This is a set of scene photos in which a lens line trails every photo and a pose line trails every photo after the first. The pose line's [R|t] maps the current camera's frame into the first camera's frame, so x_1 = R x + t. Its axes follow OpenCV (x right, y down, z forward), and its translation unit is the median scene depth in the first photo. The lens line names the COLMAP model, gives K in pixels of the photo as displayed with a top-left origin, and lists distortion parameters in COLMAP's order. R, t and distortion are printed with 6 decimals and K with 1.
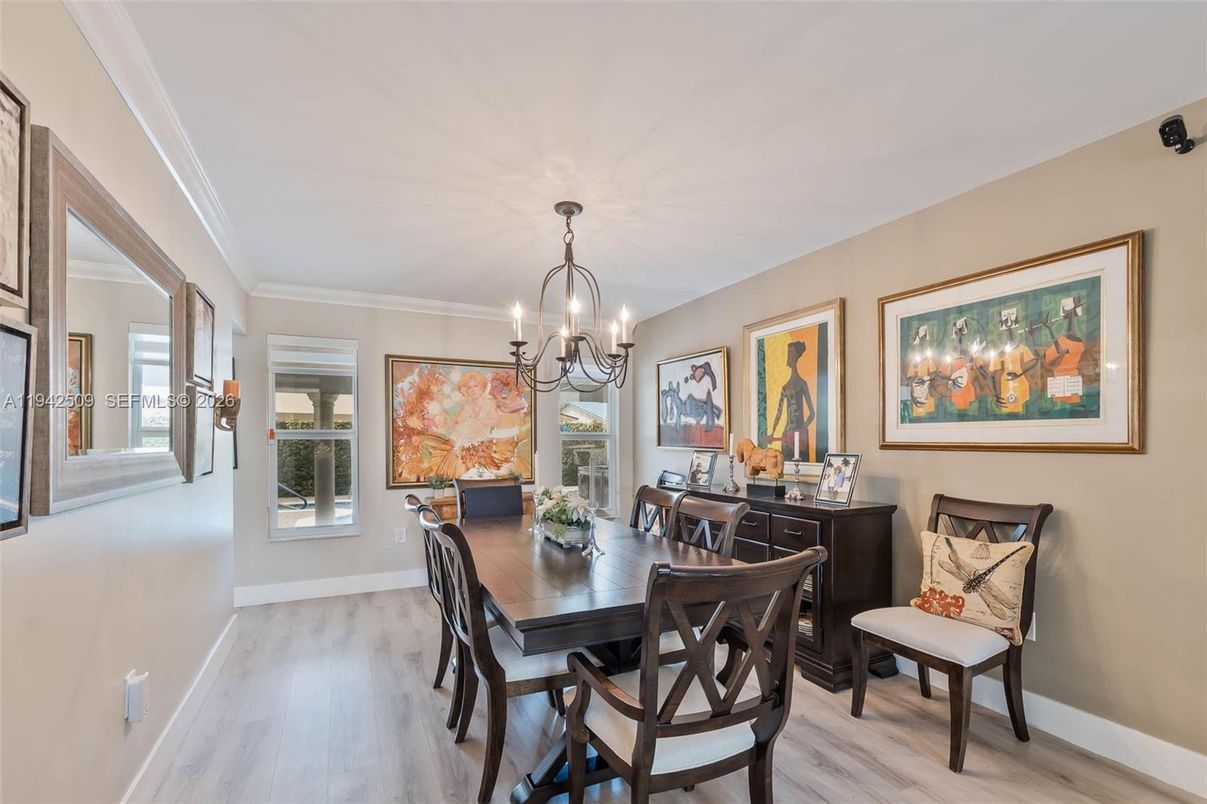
lens RADIAL K [[536.5, 0, 597.4], [0, 536.5, 426.8], [0, 0, 1]] dist [0.001934, 0.000054]
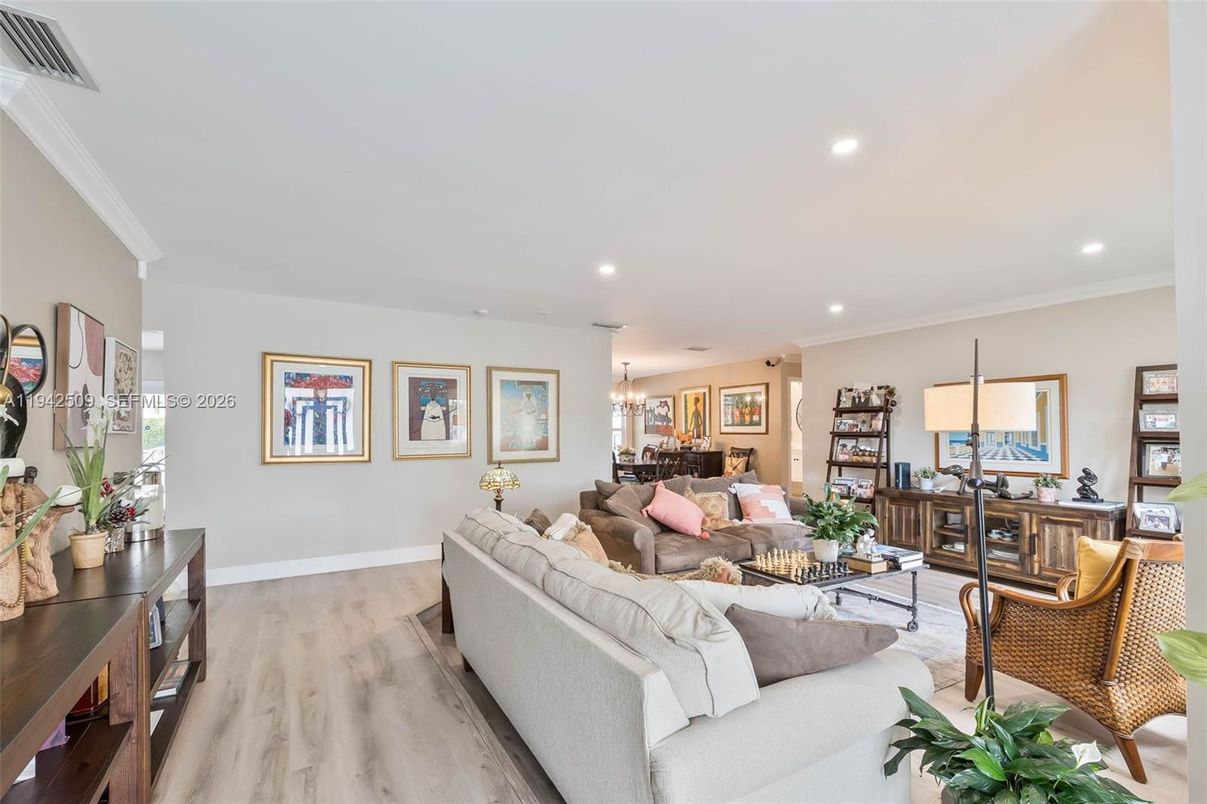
lens RADIAL K [[536.5, 0, 597.4], [0, 536.5, 426.8], [0, 0, 1]] dist [0.001934, 0.000054]
pose [[0.996722, -0.008147, 0.080486, -0.350890], [0.006445, 0.999750, 0.021391, -0.058306], [-0.080640, -0.020802, 0.996526, -1.630001]]
